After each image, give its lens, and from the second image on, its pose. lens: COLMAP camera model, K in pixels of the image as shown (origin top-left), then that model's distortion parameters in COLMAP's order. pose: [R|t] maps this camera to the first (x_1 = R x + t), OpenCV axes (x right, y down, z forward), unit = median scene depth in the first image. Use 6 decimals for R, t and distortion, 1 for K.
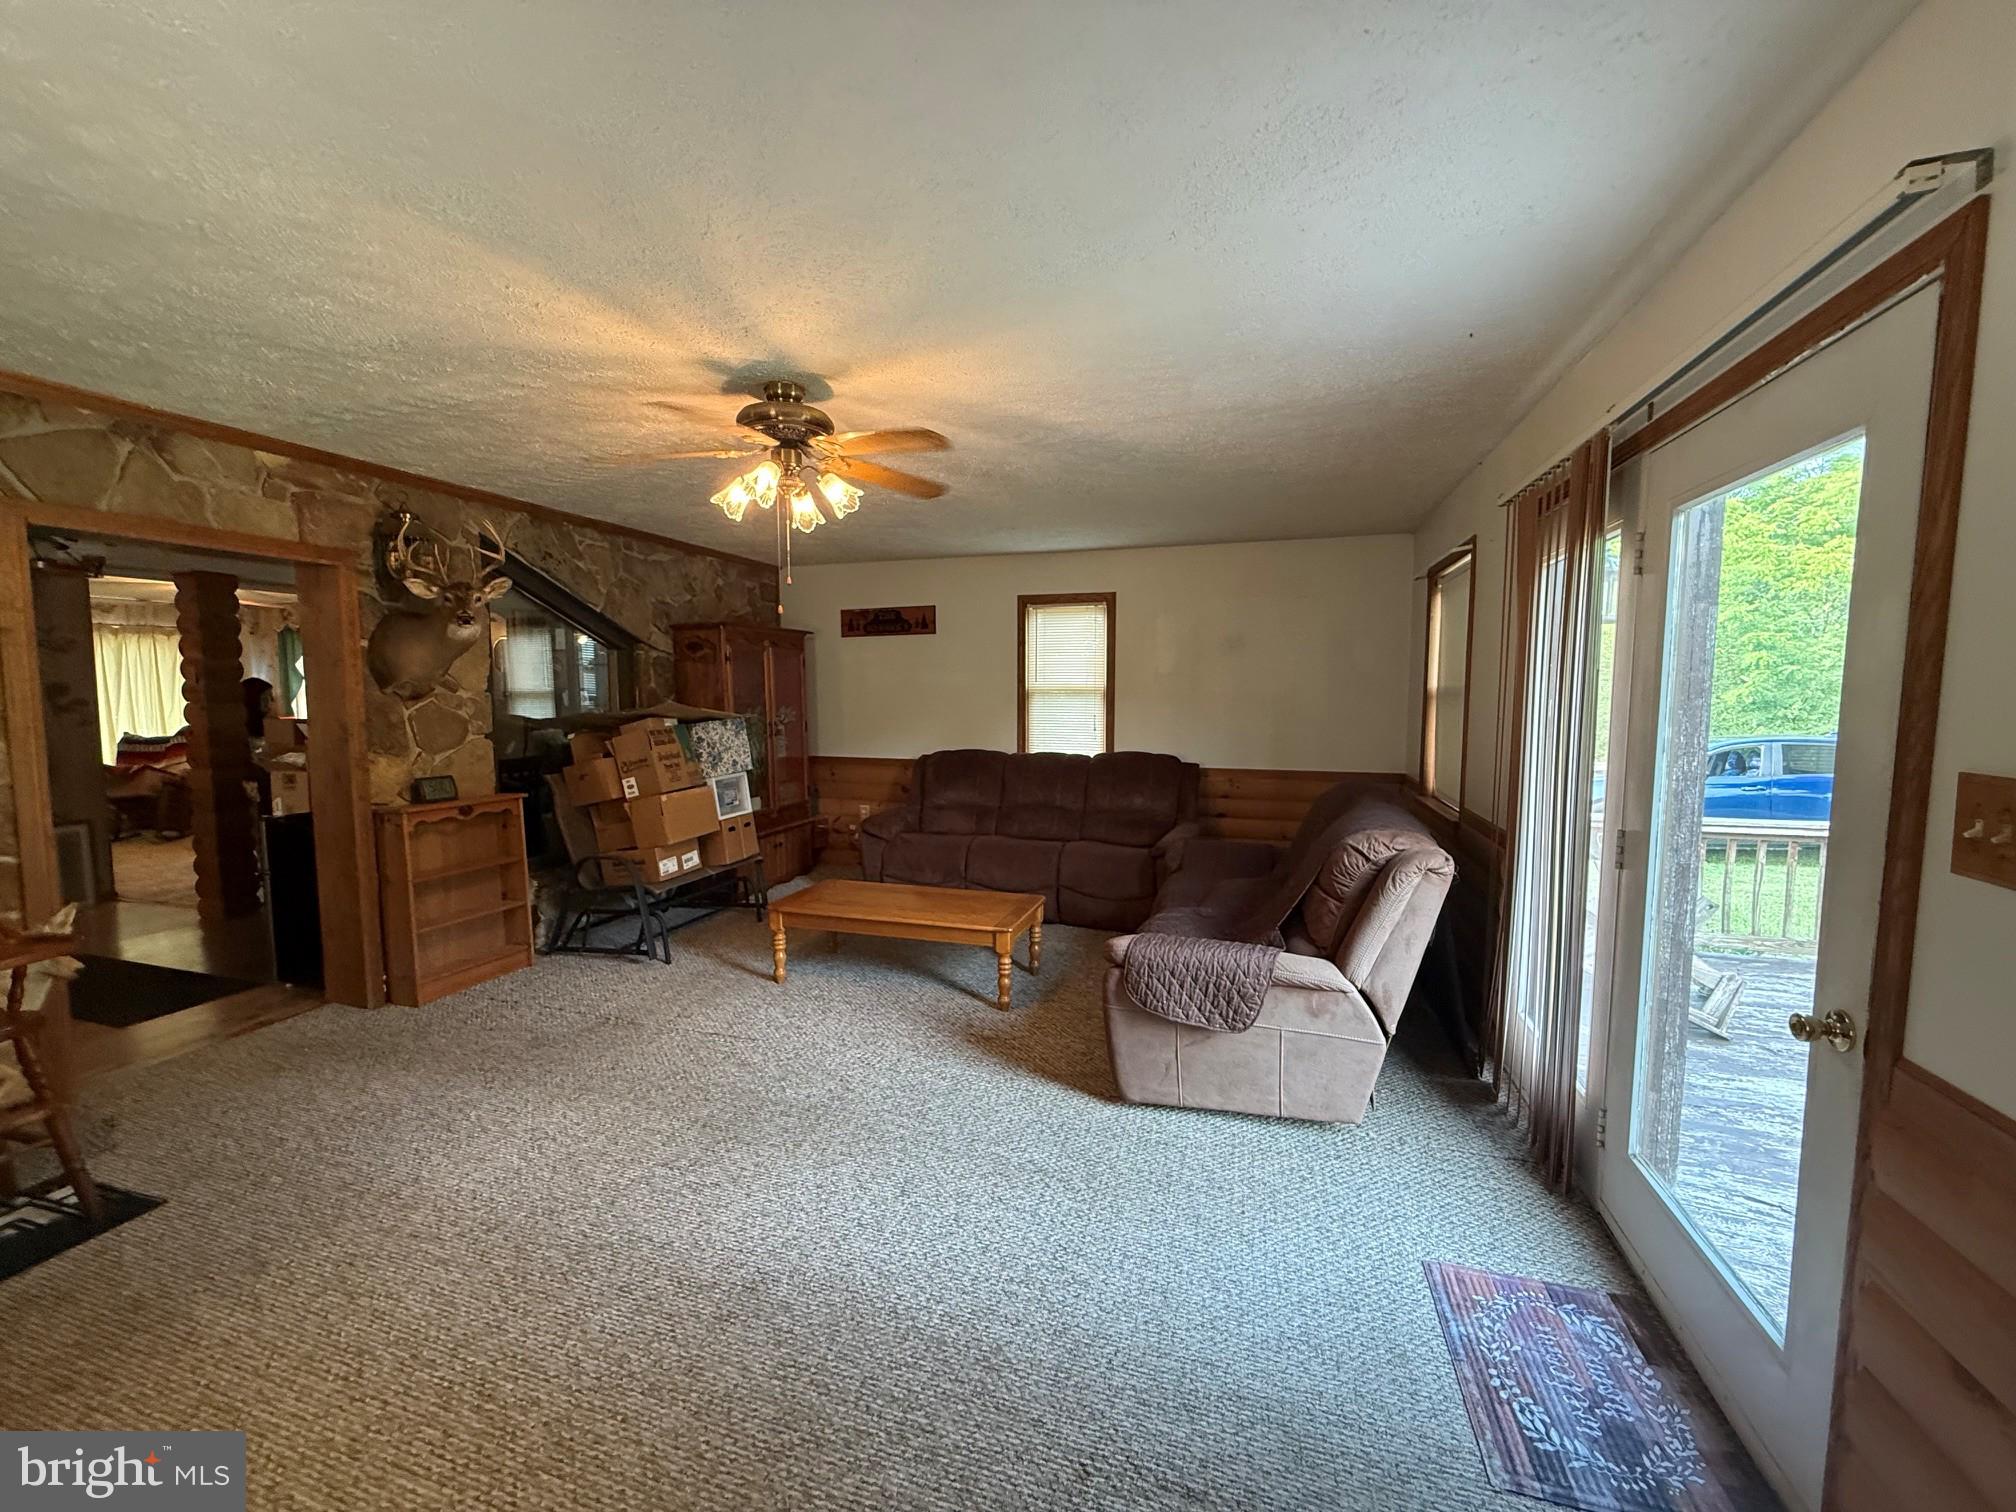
lens RADIAL K [[810.4, 0, 995.6], [0, 810.4, 762.8], [0, 0, 1]] dist [0.001465, -0.000466]
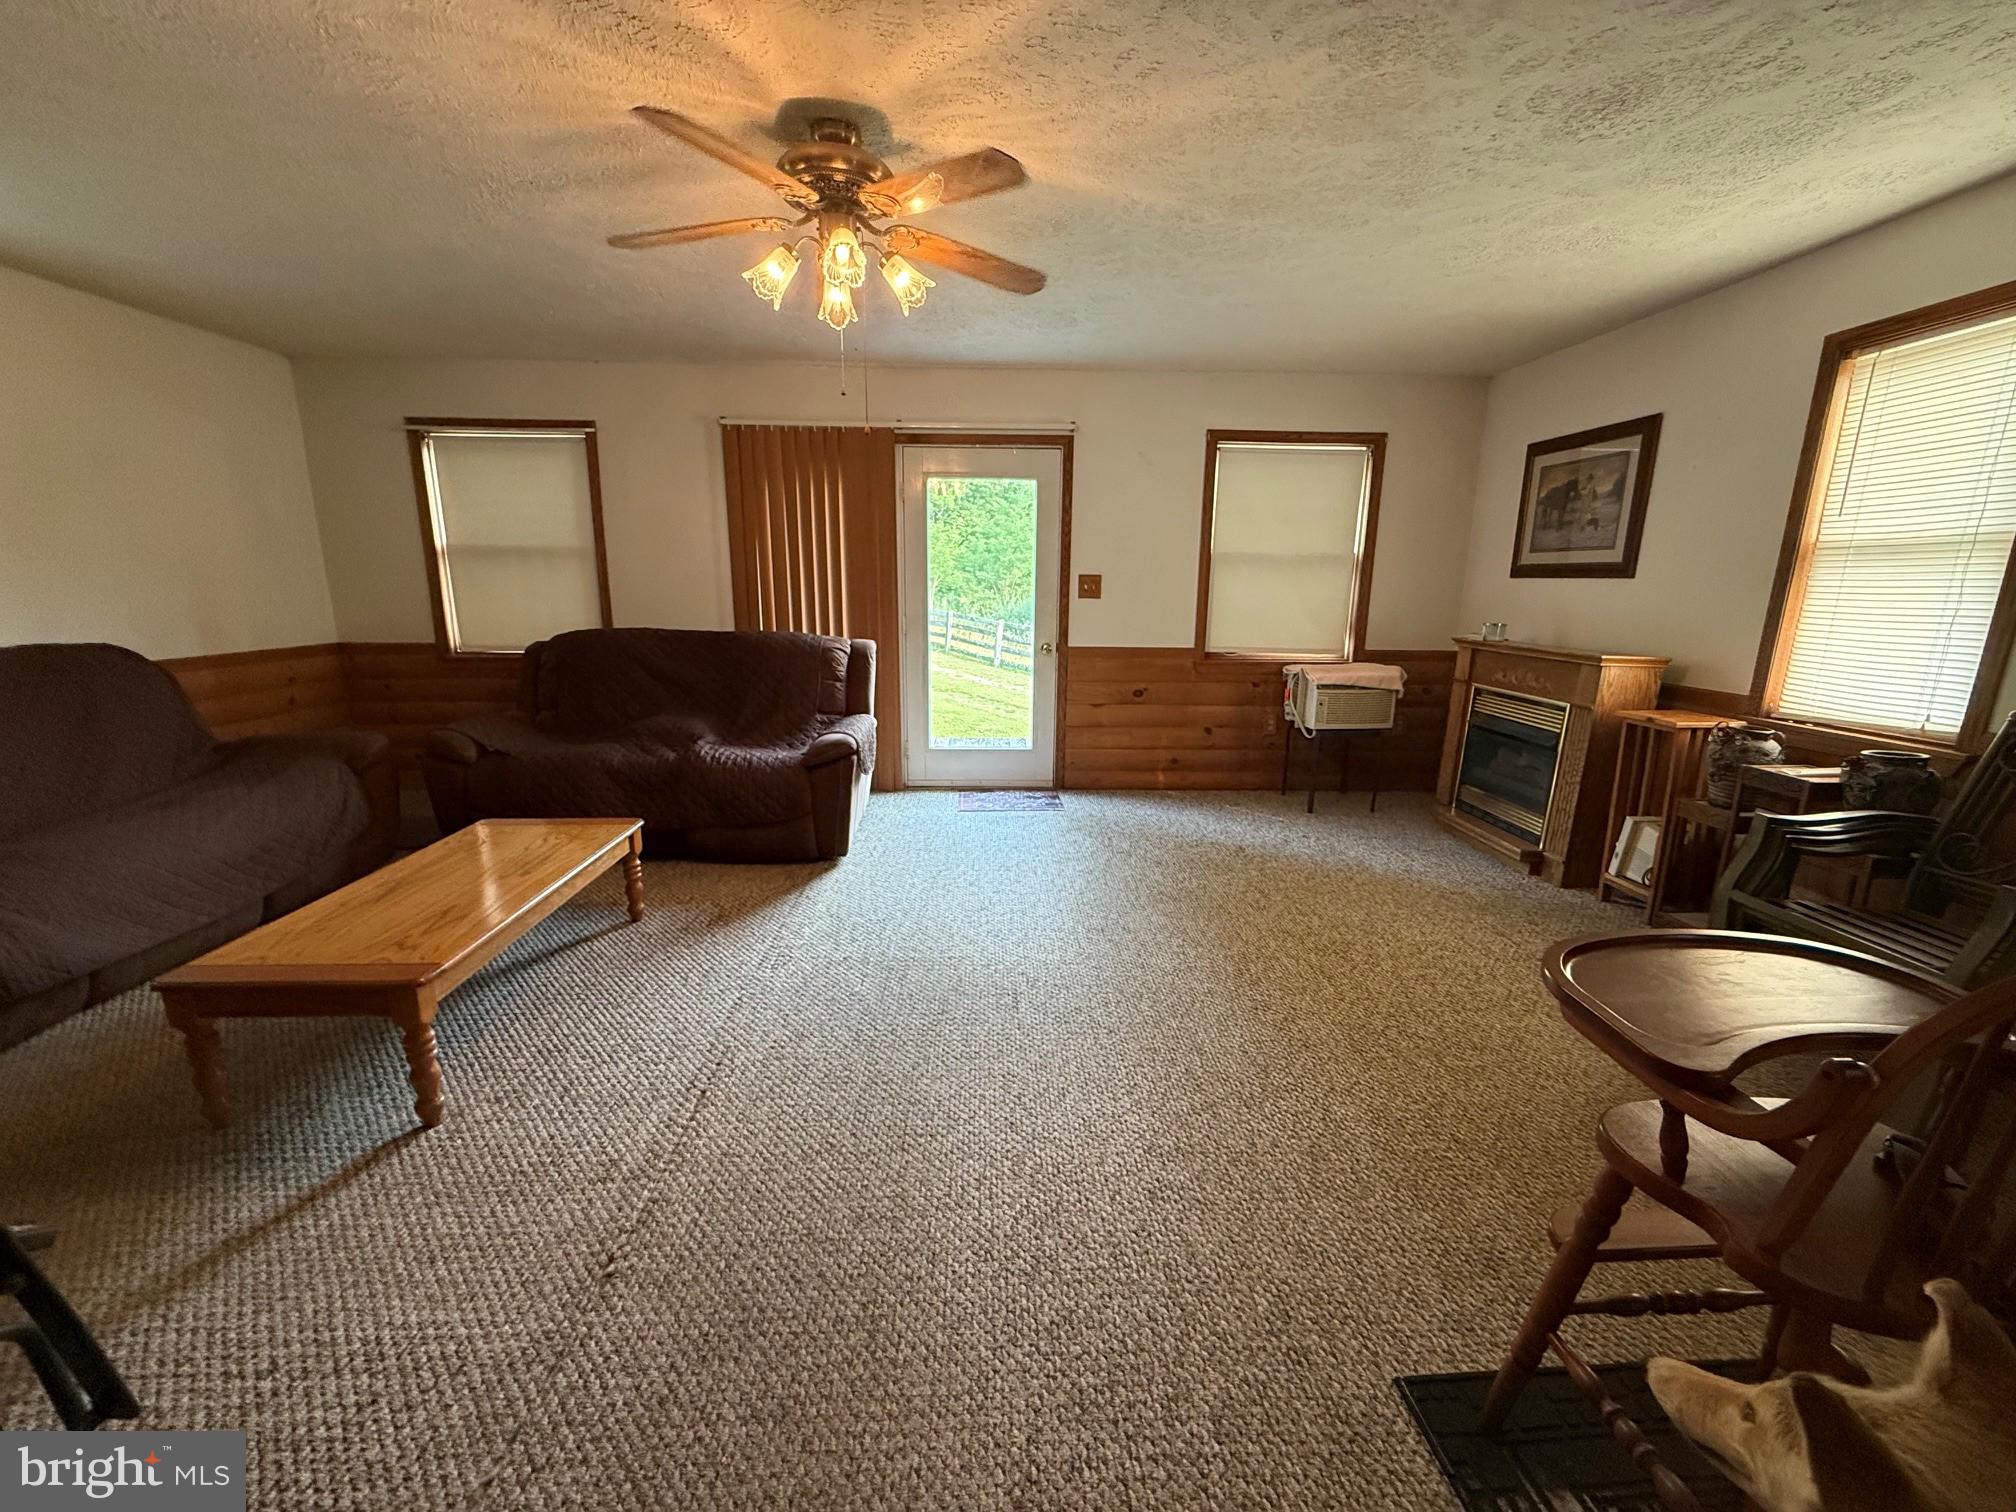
lens RADIAL K [[810.4, 0, 1002.0], [0, 810.4, 755.9], [0, 0, 1]] dist [0.001465, -0.000466]
pose [[-0.344541, -0.199149, 0.917404, -1.122714], [0.073208, 0.968564, 0.237749, -0.051517], [-0.935912, 0.149076, -0.319131, 1.134682]]
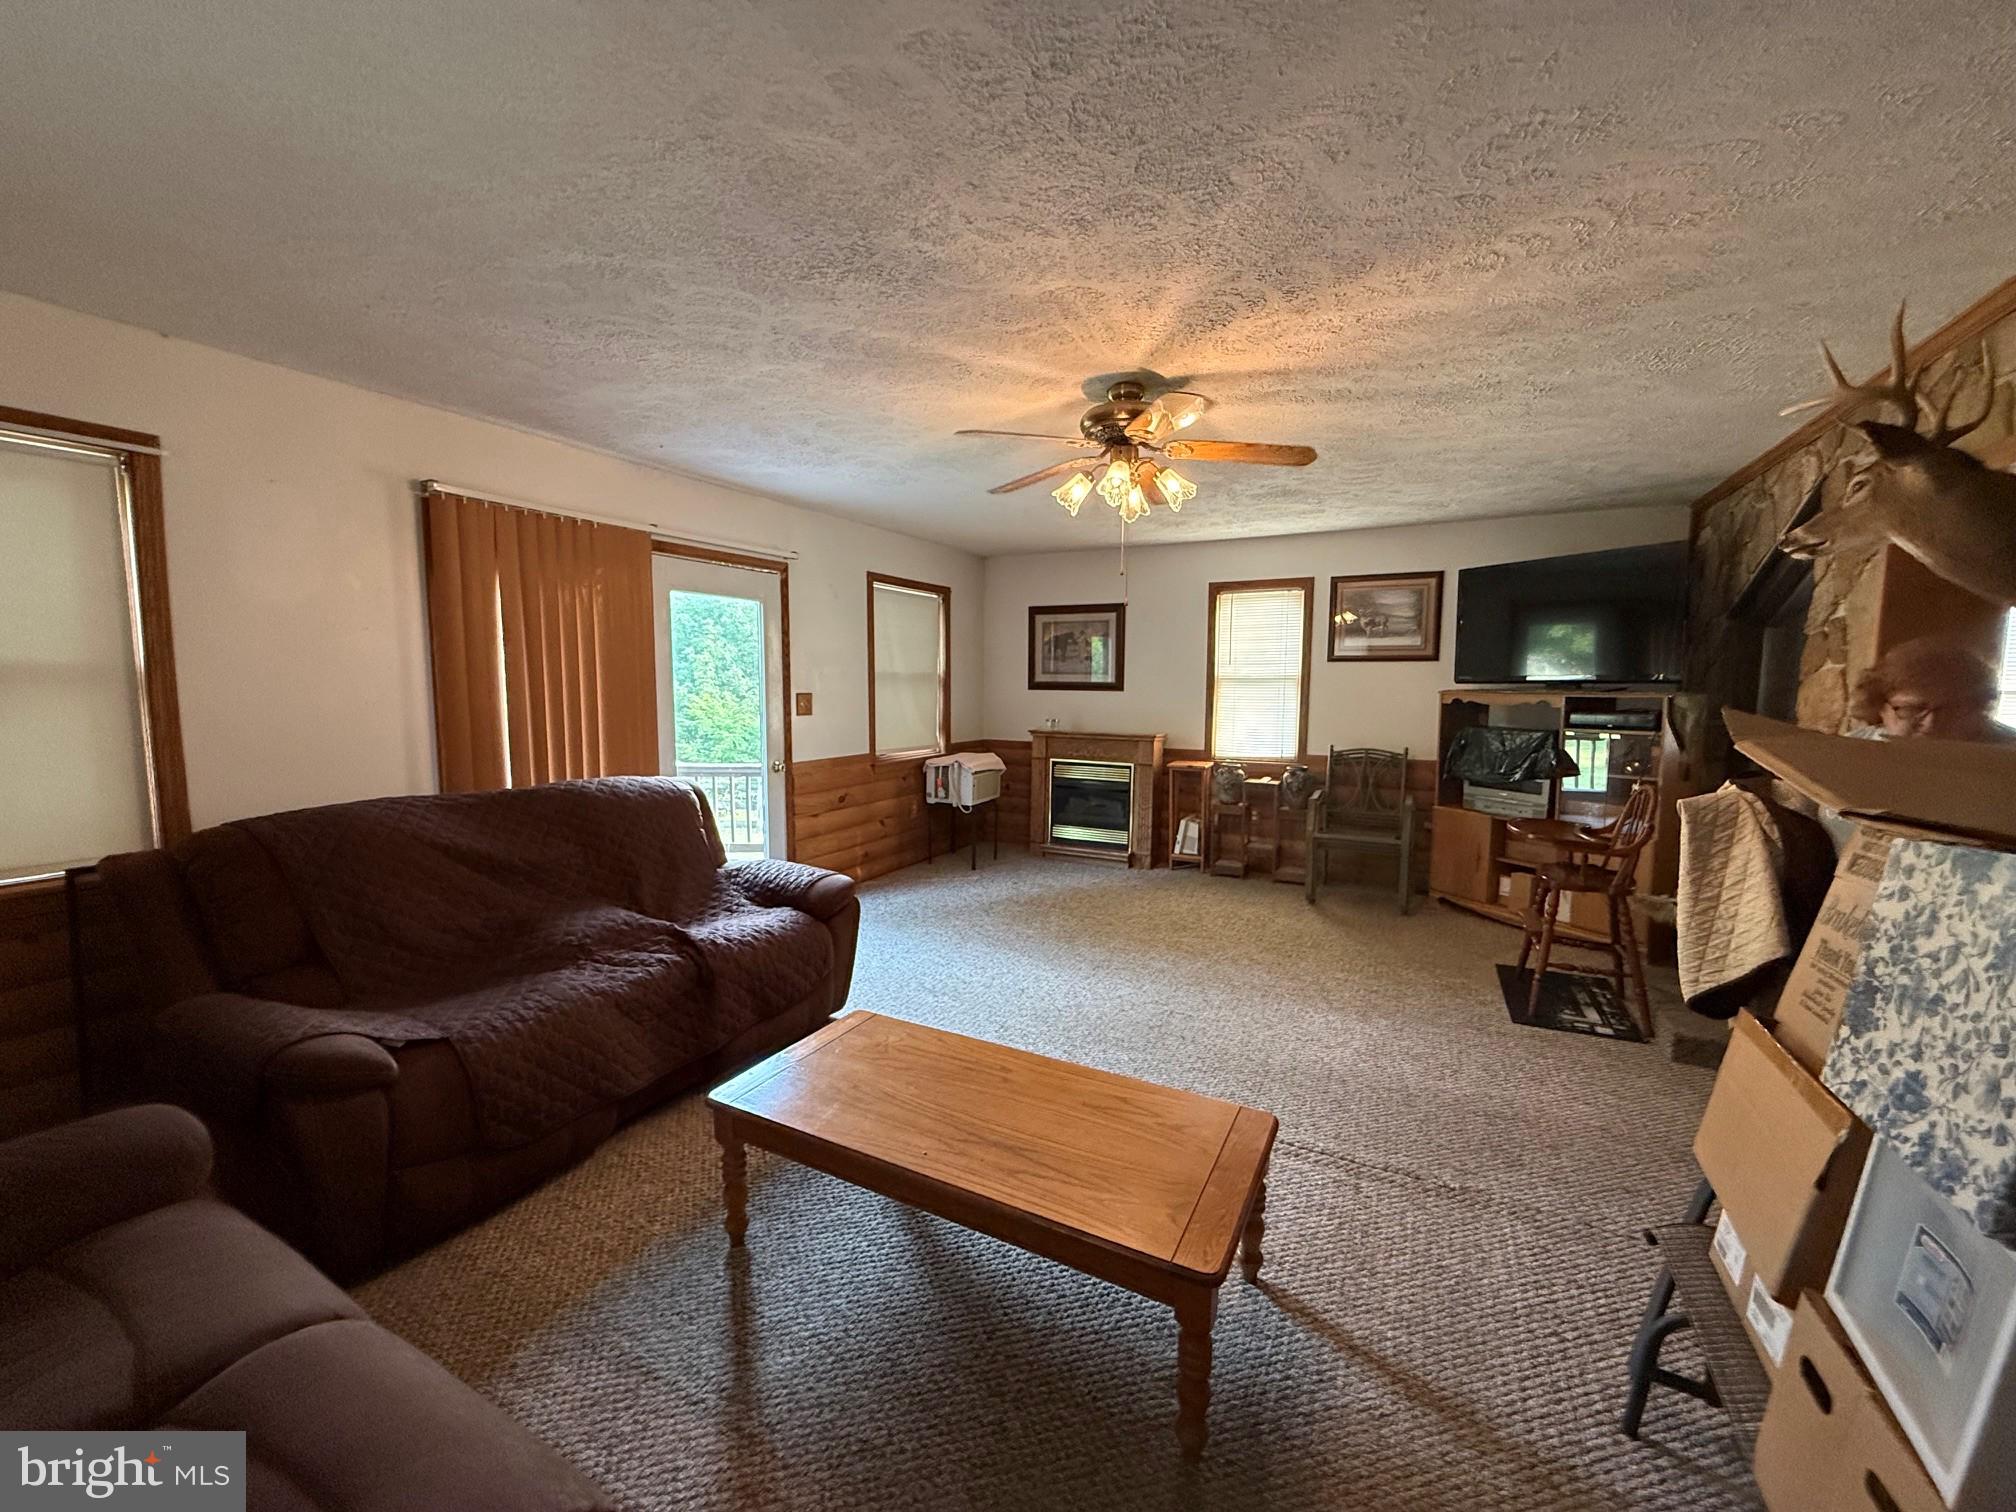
lens RADIAL K [[810.4, 0, 1006.4], [0, 810.4, 756.5], [0, 0, 1]] dist [0.001465, -0.000466]
pose [[-0.987787, -0.016526, 0.154933, -0.263386], [0.011967, 0.983375, 0.181192, -0.182355], [-0.155352, 0.180834, -0.971167, 2.049881]]
